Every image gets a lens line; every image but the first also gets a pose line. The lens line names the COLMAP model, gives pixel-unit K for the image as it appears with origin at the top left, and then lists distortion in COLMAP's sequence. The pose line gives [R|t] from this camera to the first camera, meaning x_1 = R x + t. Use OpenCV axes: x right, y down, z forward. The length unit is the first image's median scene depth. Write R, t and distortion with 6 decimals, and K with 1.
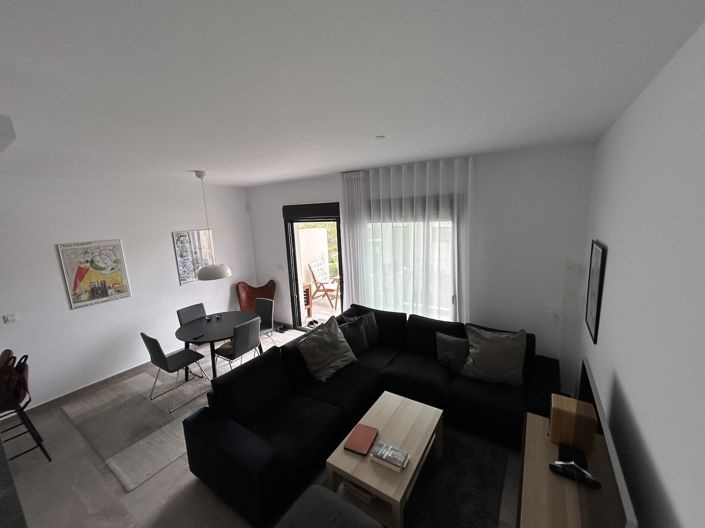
lens RADIAL K [[283.7, 0, 352.5], [0, 283.7, 264.0], [0, 0, 1]] dist [0.000111, 0.000004]
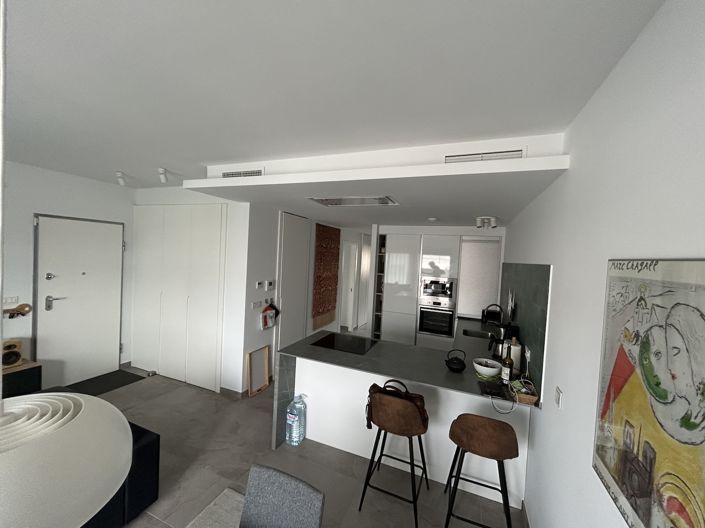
lens RADIAL K [[283.7, 0, 352.5], [0, 283.7, 264.0], [0, 0, 1]] dist [0.000111, 0.000004]
pose [[-0.982245, 0.004185, -0.187554, -0.648138], [-0.034336, 0.978853, 0.201665, -0.110140], [0.184432, 0.204524, -0.961330, 1.170136]]
